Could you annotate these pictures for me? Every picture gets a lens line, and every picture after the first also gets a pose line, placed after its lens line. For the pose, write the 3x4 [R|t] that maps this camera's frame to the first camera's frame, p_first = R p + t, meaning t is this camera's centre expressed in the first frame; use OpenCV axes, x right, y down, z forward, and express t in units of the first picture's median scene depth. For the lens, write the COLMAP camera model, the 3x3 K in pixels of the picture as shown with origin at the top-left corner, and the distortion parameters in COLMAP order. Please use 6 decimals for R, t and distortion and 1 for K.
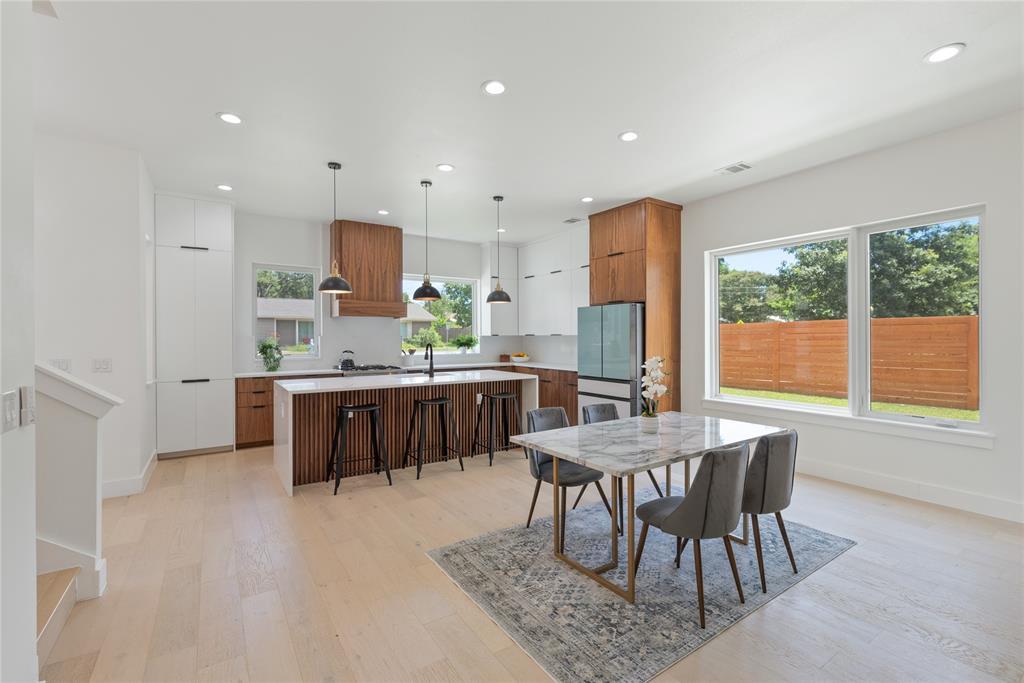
lens RADIAL K [[458.2, 0, 513.2], [0, 458.2, 335.4], [0, 0, 1]] dist [0.004894, -0.000746]
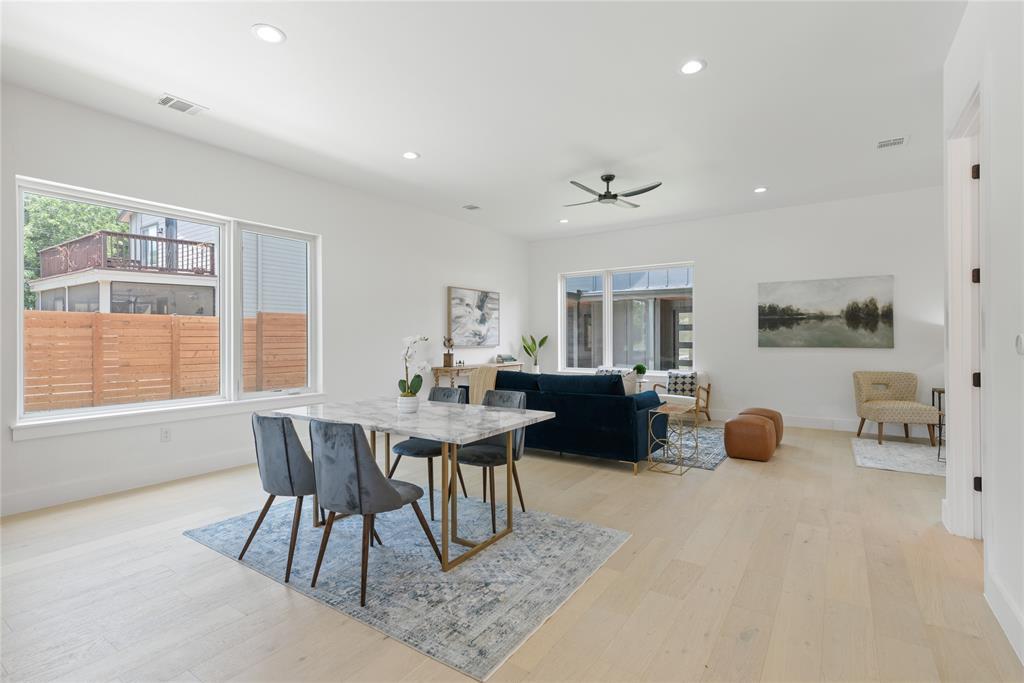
lens RADIAL K [[477.5, 0, 528.0], [0, 477.5, 340.6], [0, 0, 1]] dist [0.004744, 0.000399]
pose [[-0.400210, -0.000451, 0.916423, -0.377332], [0.001916, 0.999997, 0.001329, 0.028428], [-0.916421, 0.002287, -0.400208, 0.595108]]
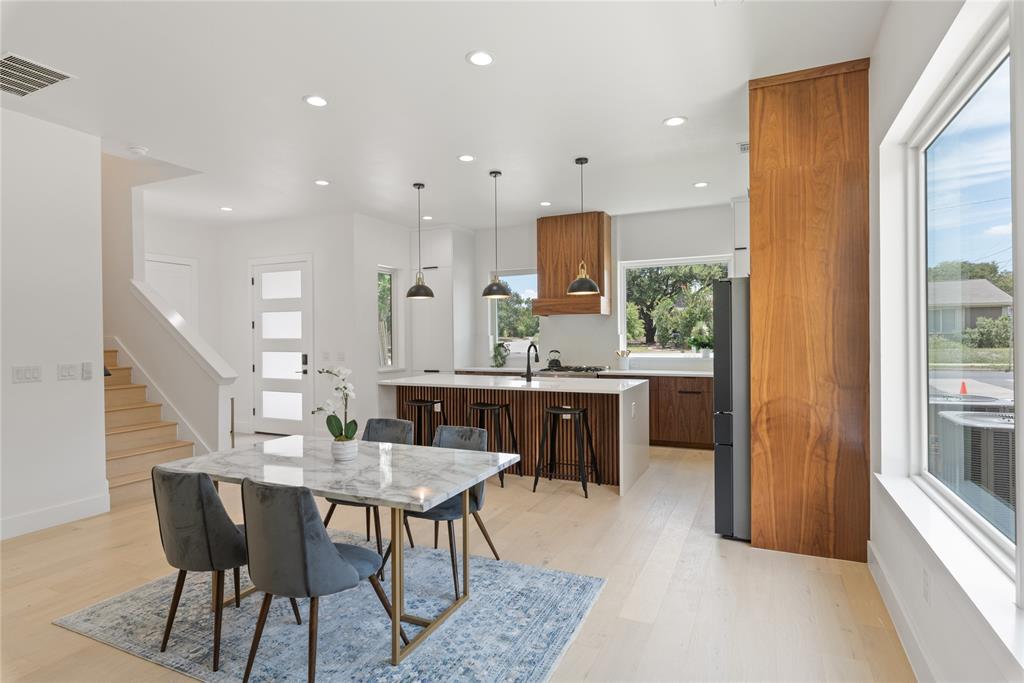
lens RADIAL K [[528.9, 0, 520.3], [0, 528.9, 339.4], [0, 0, 1]] dist [0.000614, 0.000017]
pose [[0.516019, 0.003834, -0.856568, 0.625738], [0.011441, 0.999870, 0.011368, -0.003478], [0.856501, -0.015666, 0.515908, 0.396774]]
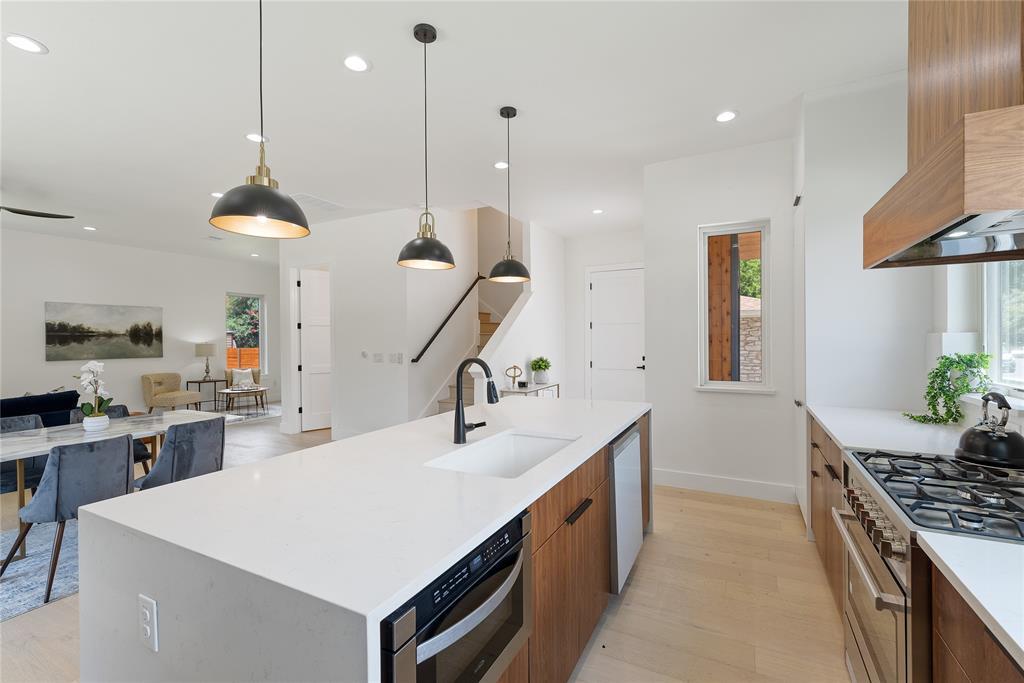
lens RADIAL K [[439.7, 0, 508.3], [0, 439.7, 340.5], [0, 0, 1]] dist [0.001302, -0.000026]
pose [[-0.870644, 0.011787, -0.491772, -0.019532], [0.011213, 0.999929, 0.004114, 0.001355], [0.491786, -0.001933, -0.870714, 1.204851]]
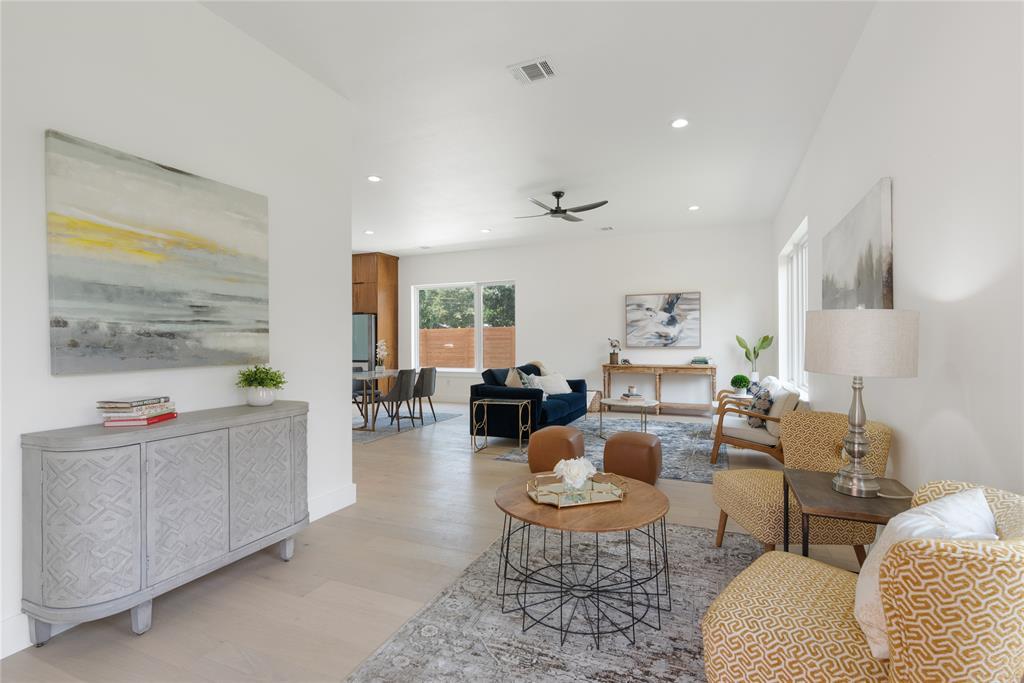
lens RADIAL K [[458.2, 0, 513.9], [0, 458.2, 336.9], [0, 0, 1]] dist [0.004894, -0.000746]
pose [[0.838658, 0.003754, 0.544645, -0.201695], [0.000712, 0.999968, -0.007989, 0.025642], [-0.544657, 0.007088, 0.838629, -0.667888]]
